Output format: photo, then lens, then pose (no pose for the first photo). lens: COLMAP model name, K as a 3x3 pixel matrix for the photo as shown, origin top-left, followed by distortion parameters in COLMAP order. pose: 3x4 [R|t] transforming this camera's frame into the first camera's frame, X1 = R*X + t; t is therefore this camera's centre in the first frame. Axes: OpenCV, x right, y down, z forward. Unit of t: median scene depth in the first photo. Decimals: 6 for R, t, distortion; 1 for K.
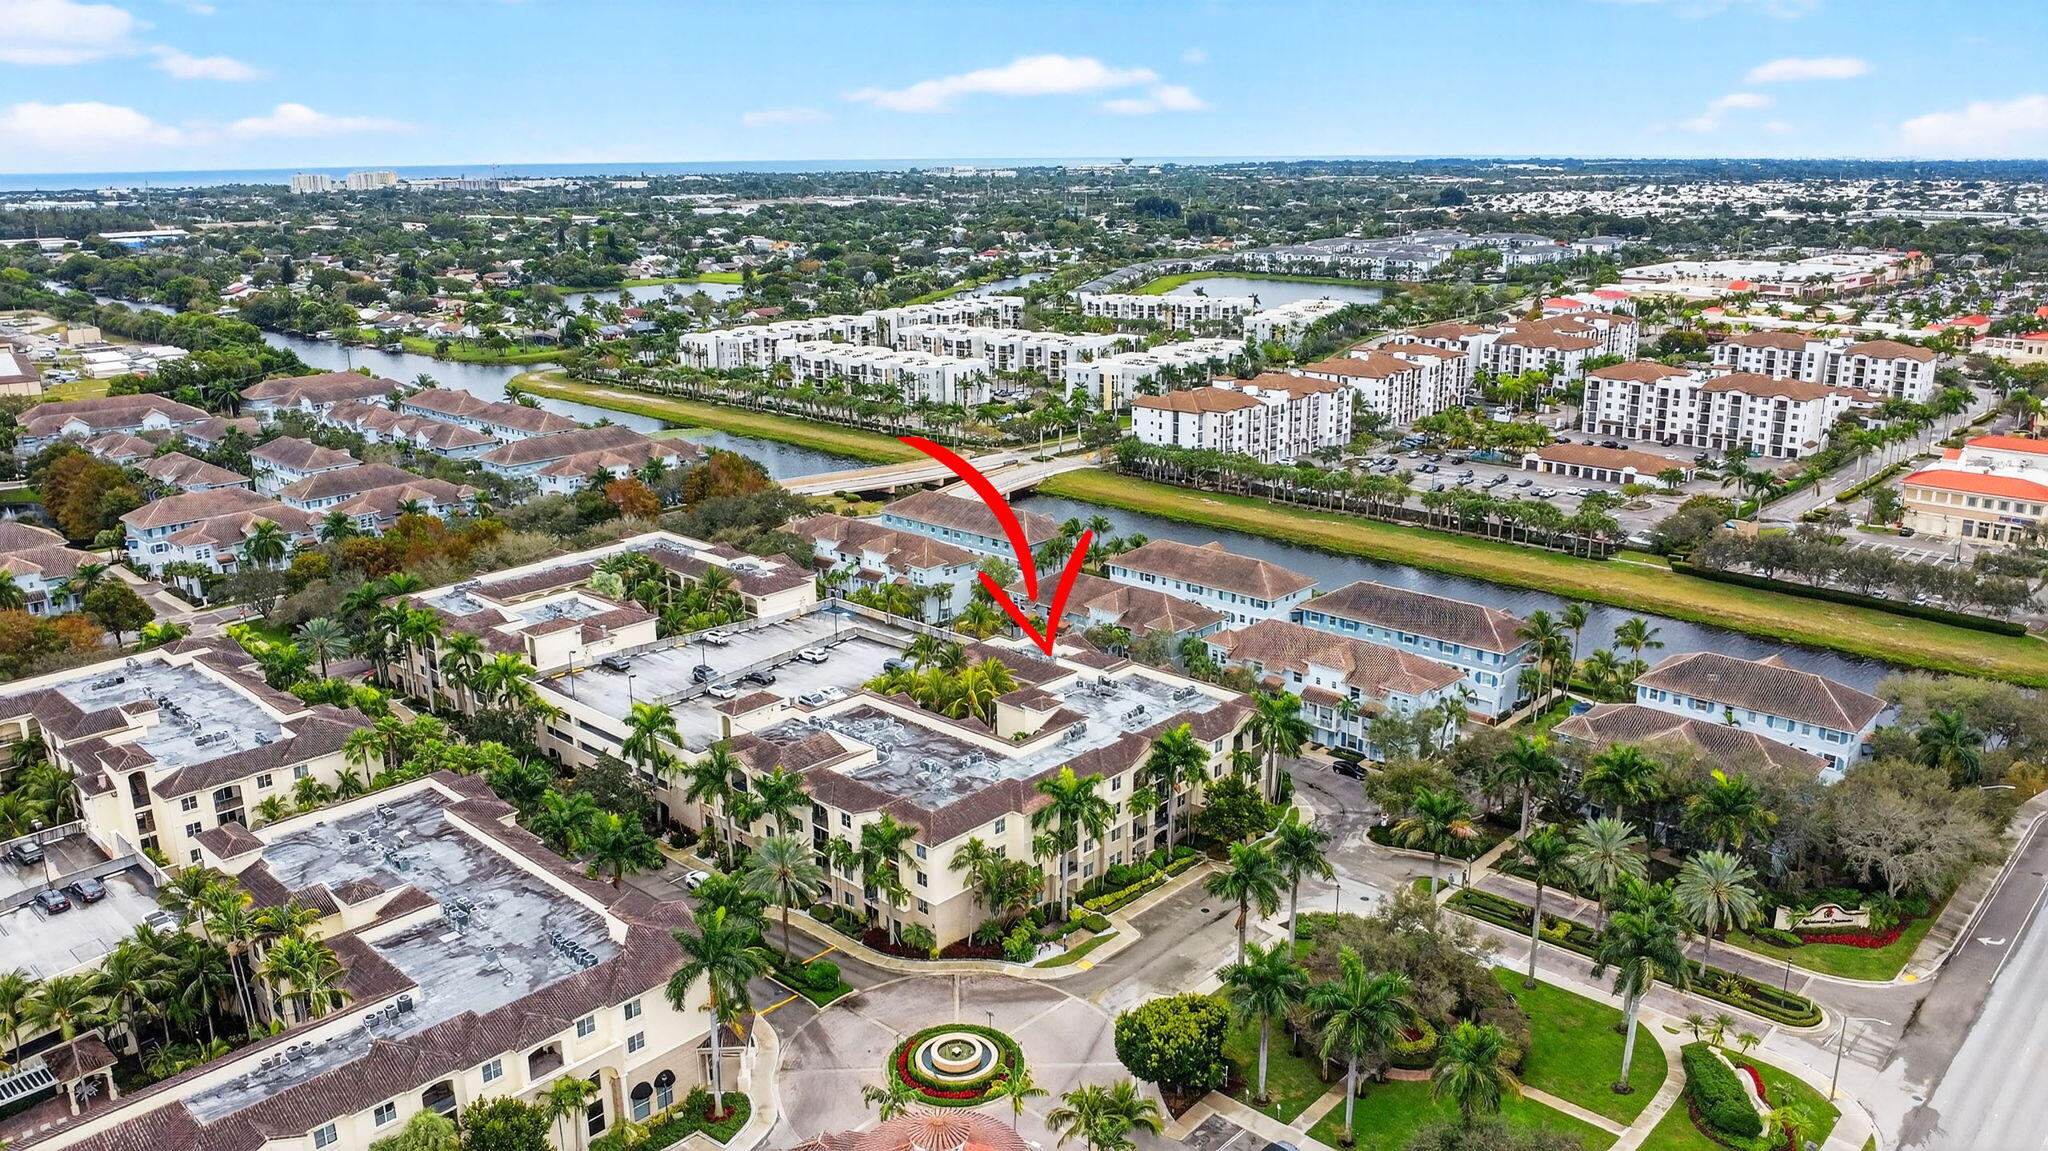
lens RADIAL K [[1461.5, 0, 1024.0], [0, 1461.5, 575.5], [0, 0, 1]] dist [-0.024942, -0.003862]
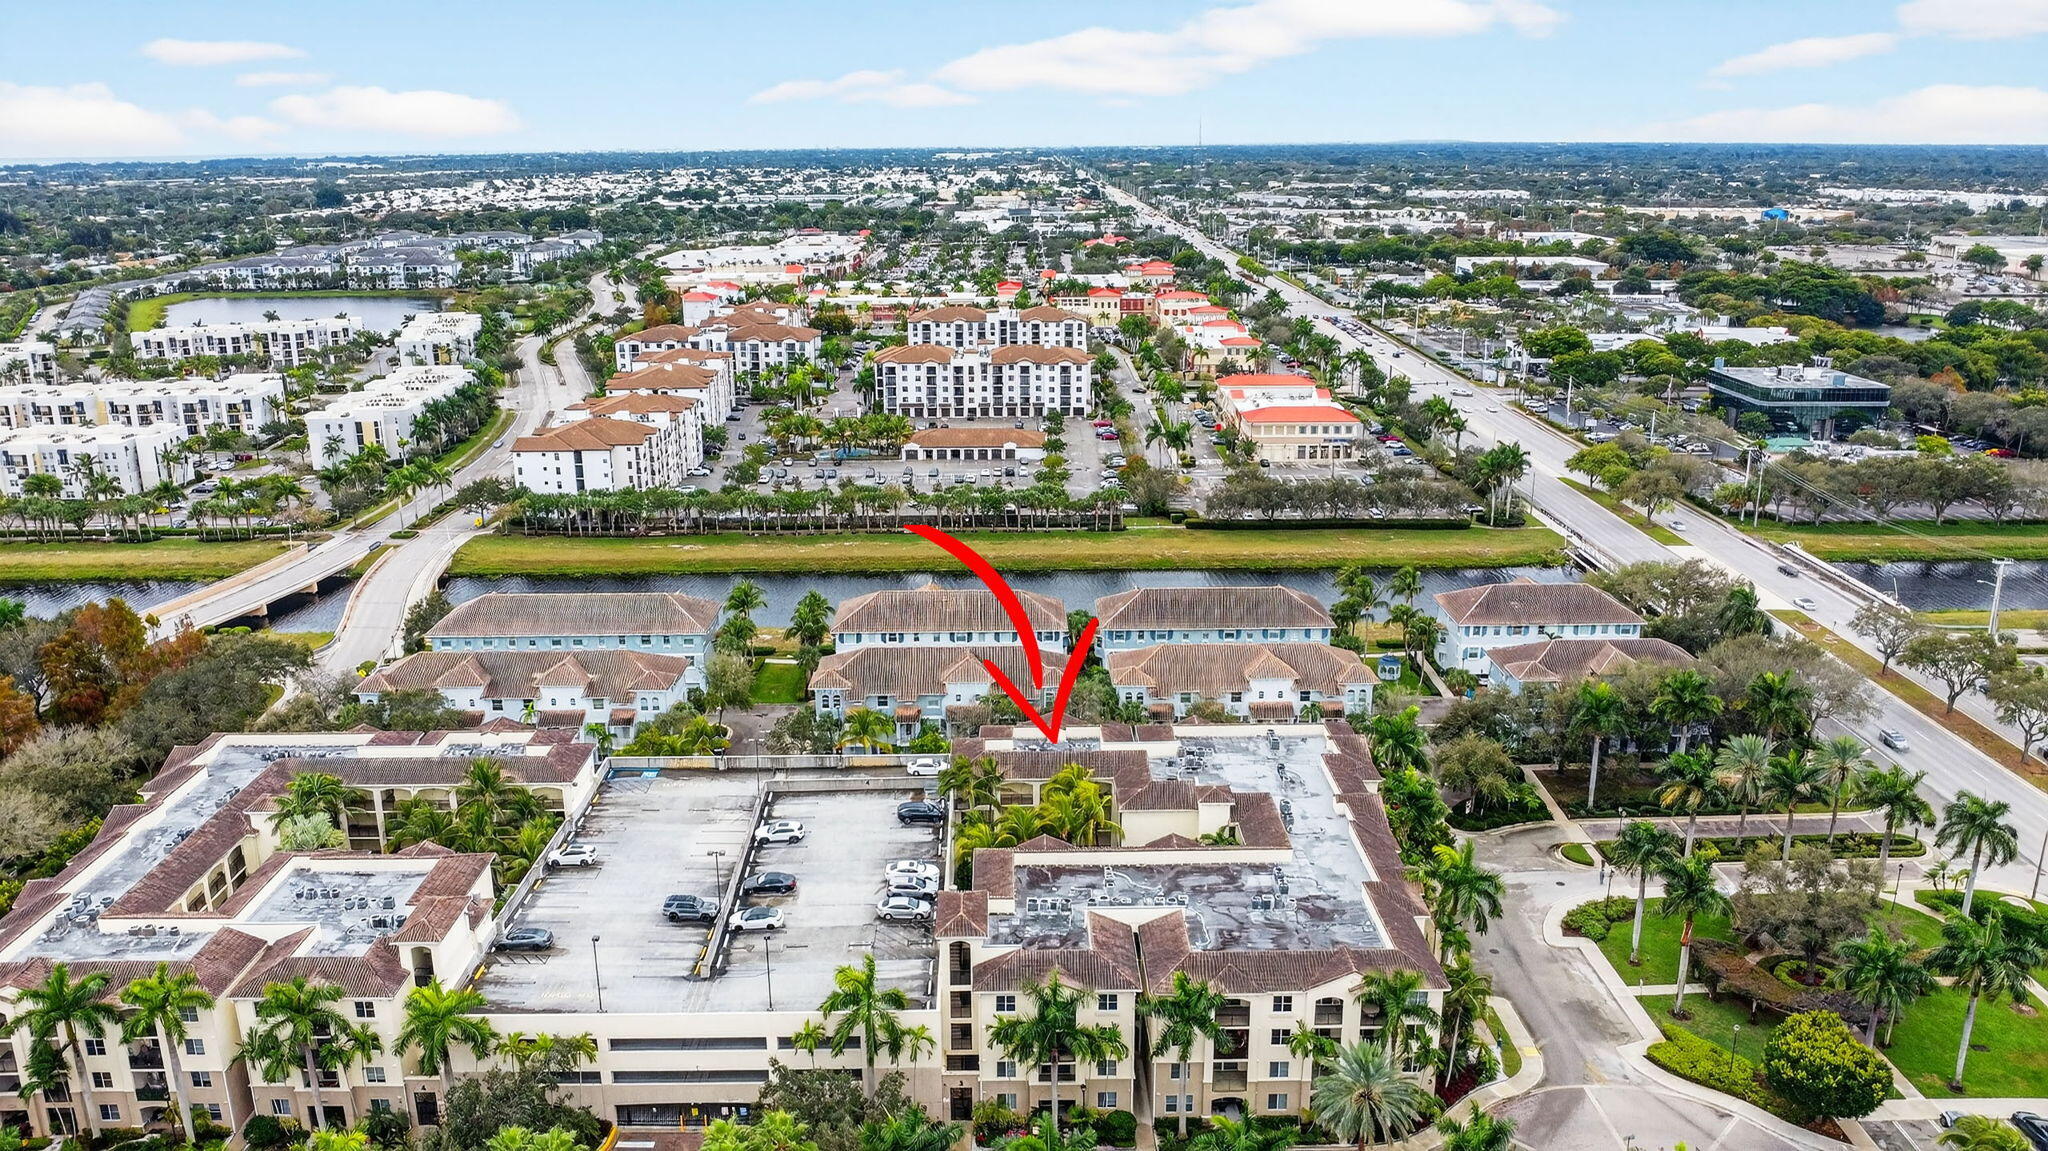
lens RADIAL K [[1461.5, 0, 1024.0], [0, 1461.5, 575.5], [0, 0, 1]] dist [-0.024942, -0.003862]
pose [[0.732353, -0.192688, 0.653093, -0.251284], [0.191117, 0.978739, 0.074455, -0.050695], [-0.653555, 0.070290, 0.753609, 0.181296]]
